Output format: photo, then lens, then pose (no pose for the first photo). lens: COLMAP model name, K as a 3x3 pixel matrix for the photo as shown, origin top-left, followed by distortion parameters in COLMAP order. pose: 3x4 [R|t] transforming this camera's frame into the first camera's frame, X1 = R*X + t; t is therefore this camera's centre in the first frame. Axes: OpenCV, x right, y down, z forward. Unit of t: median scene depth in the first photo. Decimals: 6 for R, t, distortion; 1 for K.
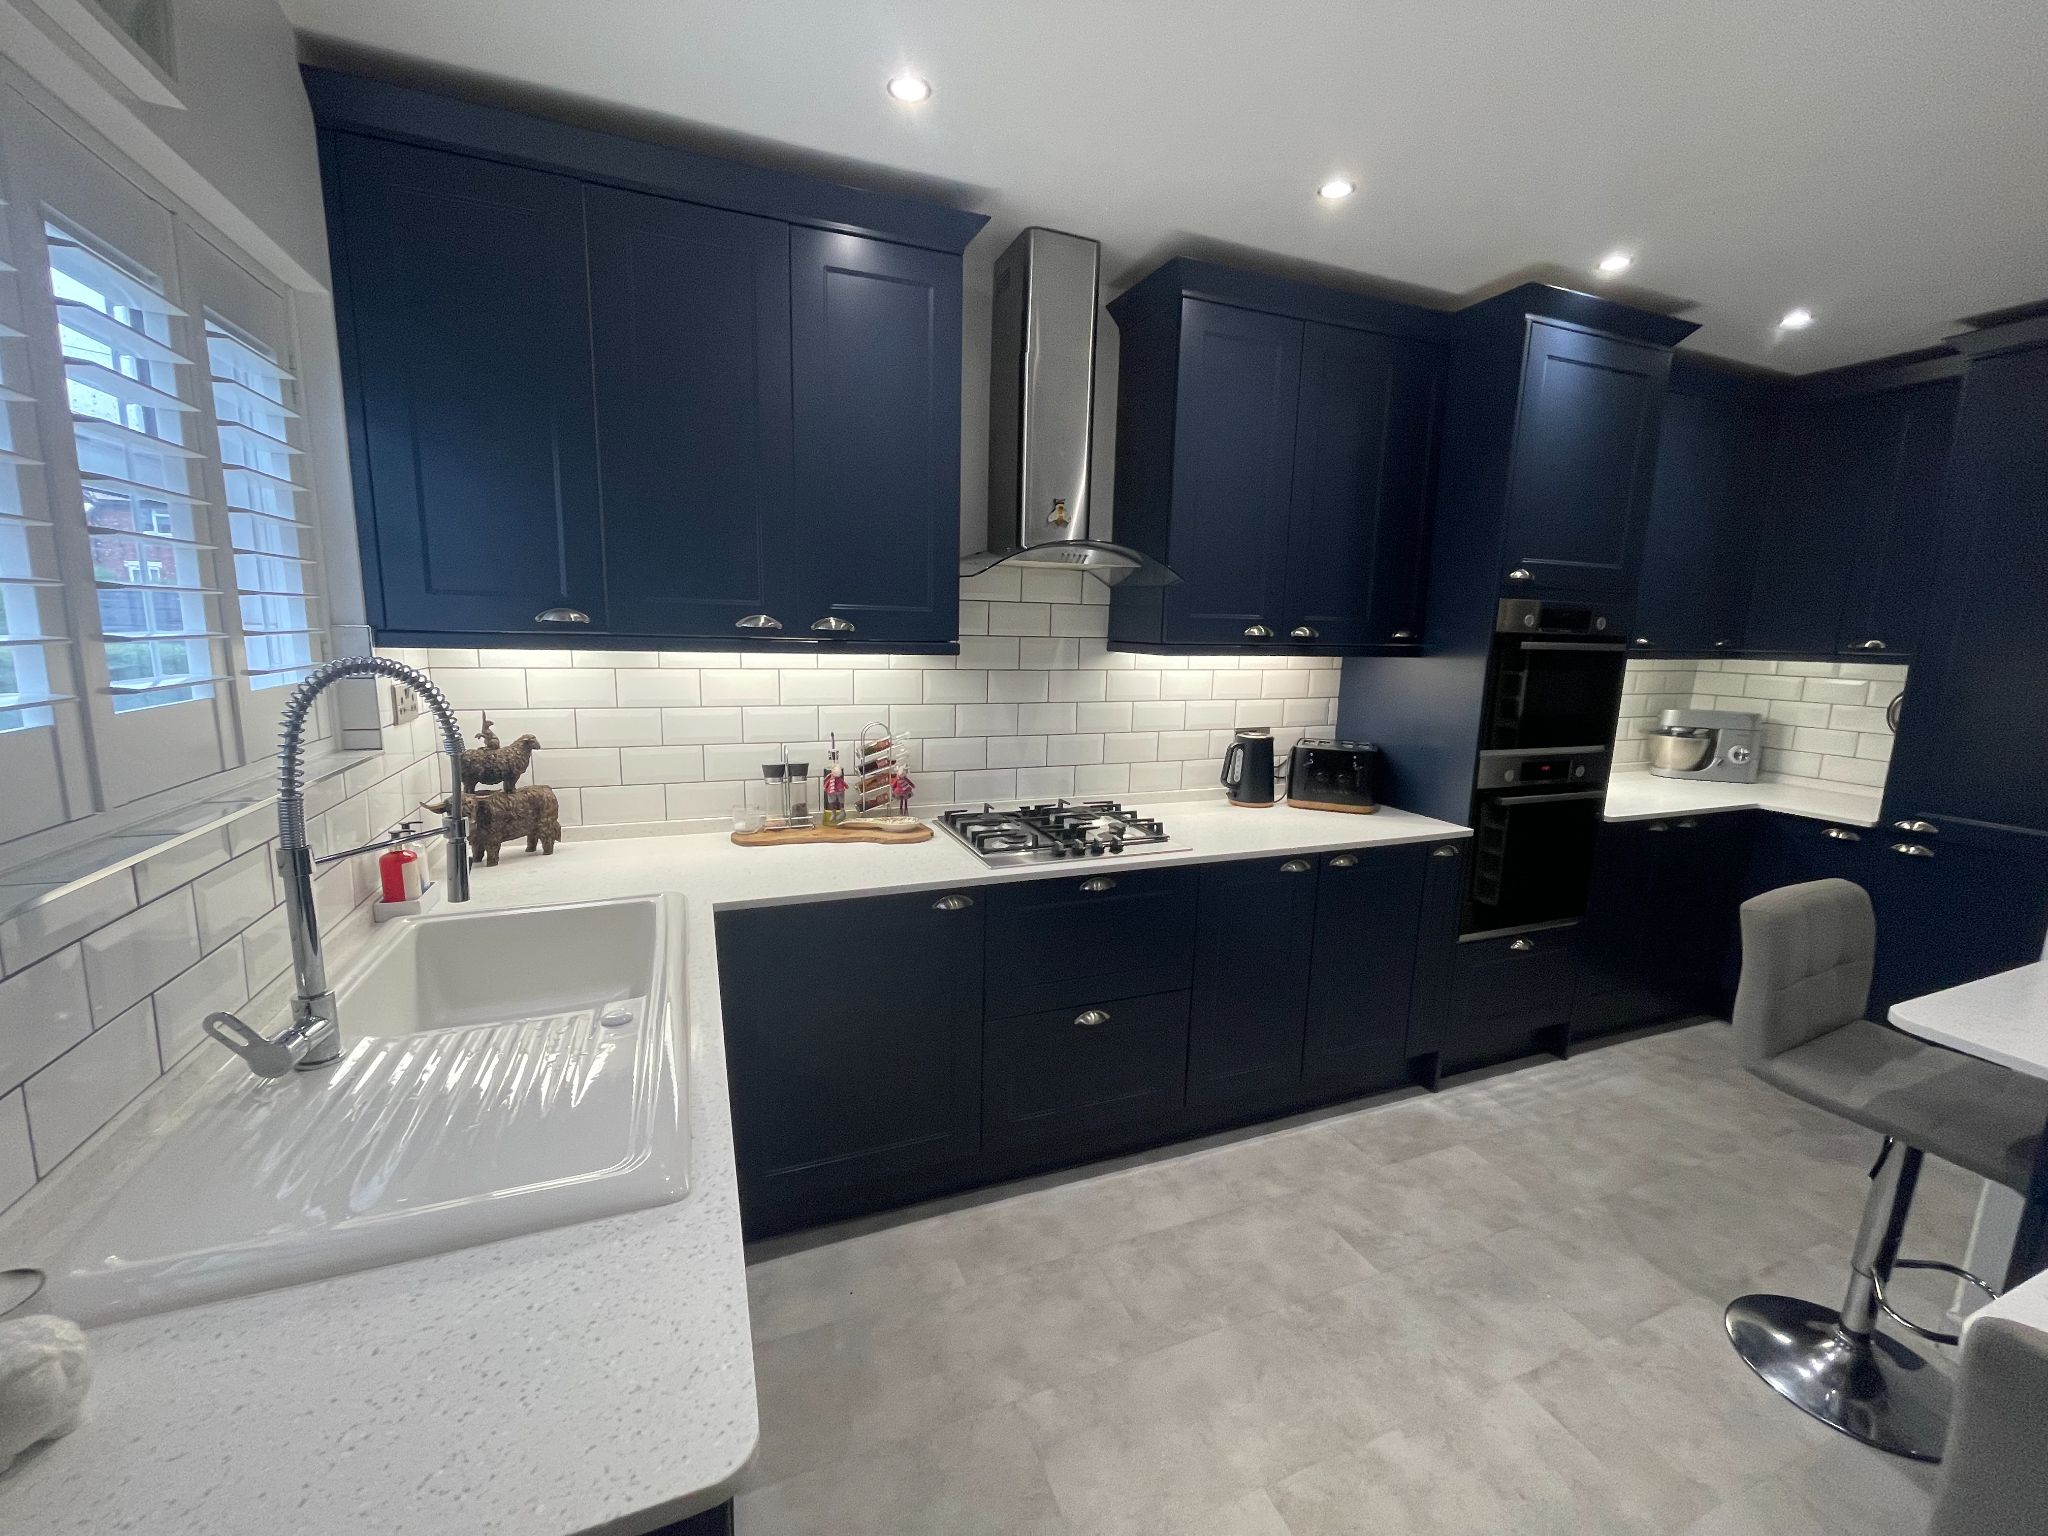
lens RADIAL K [[830.3, 0, 1018.9], [0, 830.3, 765.4], [0, 0, 1]] dist [-0.003697, 0.000927]
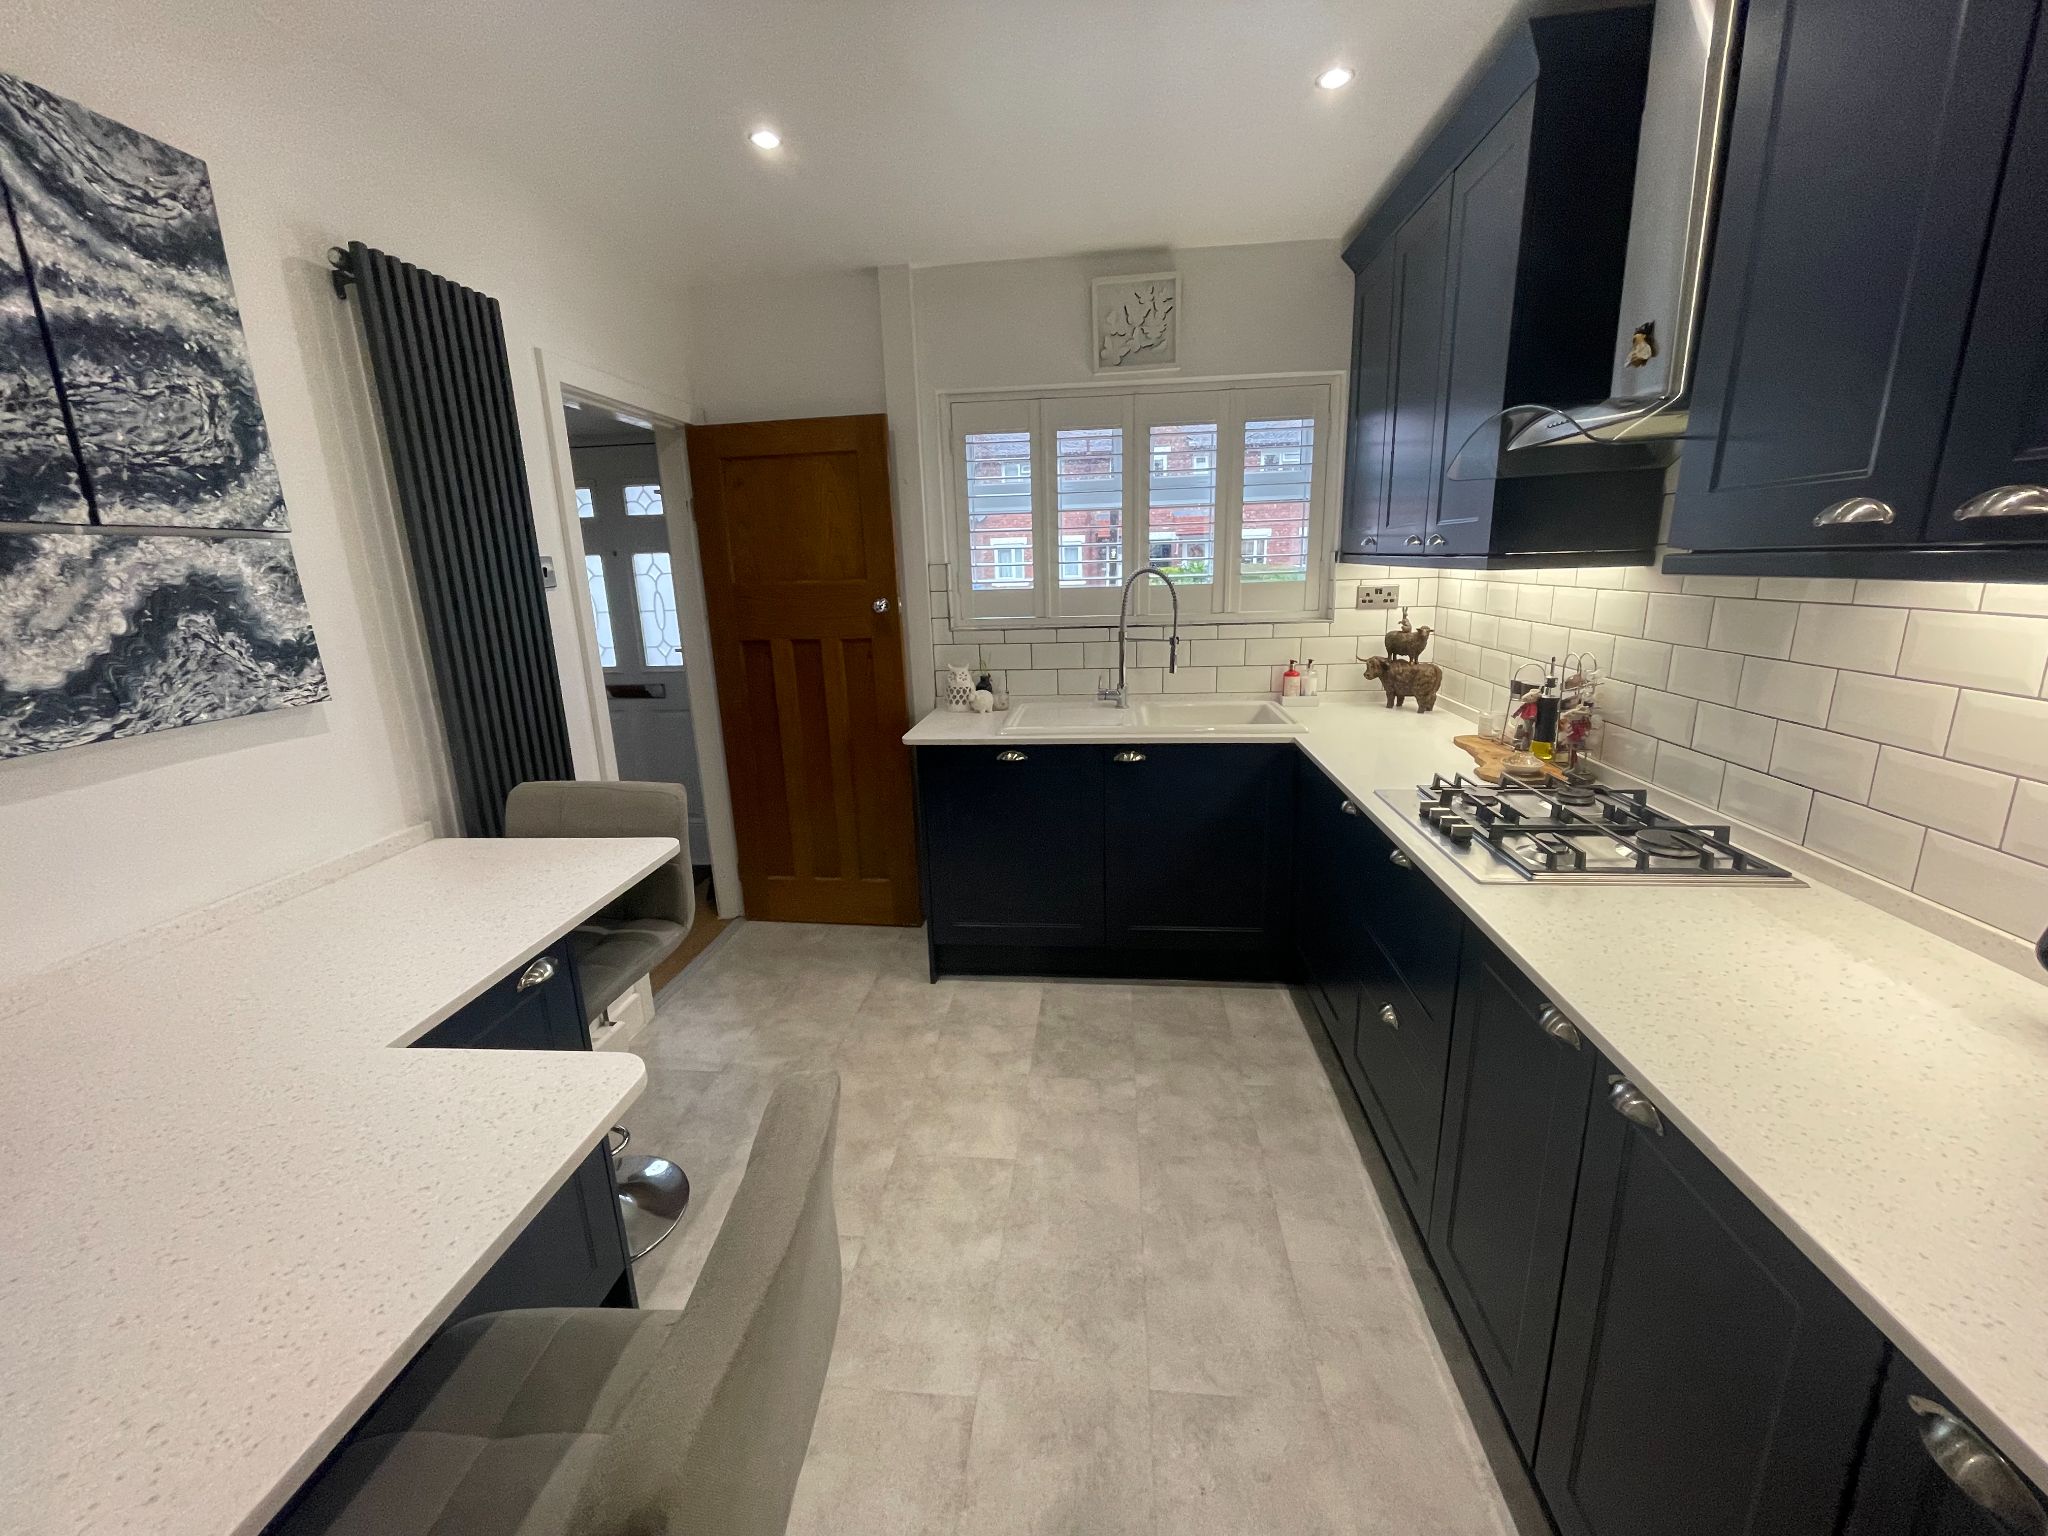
lens RADIAL K [[830.3, 0, 1021.3], [0, 830.3, 765.5], [0, 0, 1]] dist [-0.003697, 0.000927]
pose [[-0.463381, 0.205506, -0.862001, 0.877911], [-0.128970, 0.946741, 0.295039, -0.122624], [0.876724, 0.247888, -0.412198, 0.907114]]
